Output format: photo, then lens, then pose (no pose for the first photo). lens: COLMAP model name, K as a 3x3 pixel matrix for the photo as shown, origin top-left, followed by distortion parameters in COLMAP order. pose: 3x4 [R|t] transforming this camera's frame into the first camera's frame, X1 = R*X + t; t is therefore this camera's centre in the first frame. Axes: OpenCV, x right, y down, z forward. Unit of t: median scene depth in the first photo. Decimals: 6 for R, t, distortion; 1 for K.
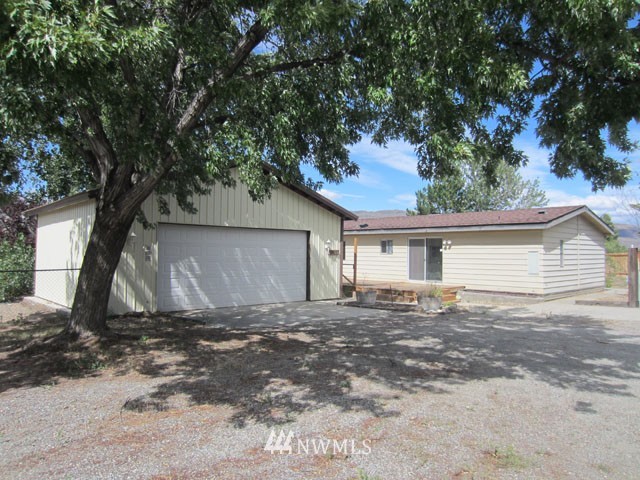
lens RADIAL K [[452.2, 0, 320.0], [0, 452.2, 240.0], [0, 0, 1]] dist [-0.008500, -0.010976]
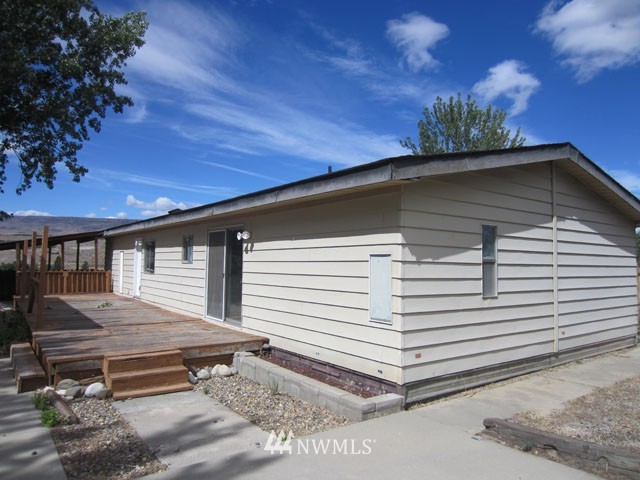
lens RADIAL K [[452.2, 0, 320.0], [0, 452.2, 240.0], [0, 0, 1]] dist [-0.008500, -0.010976]
pose [[0.993957, 0.001004, -0.109767, 0.397449], [-0.004130, 0.999592, -0.028255, 0.020668], [0.109694, 0.028537, 0.993556, 0.557649]]
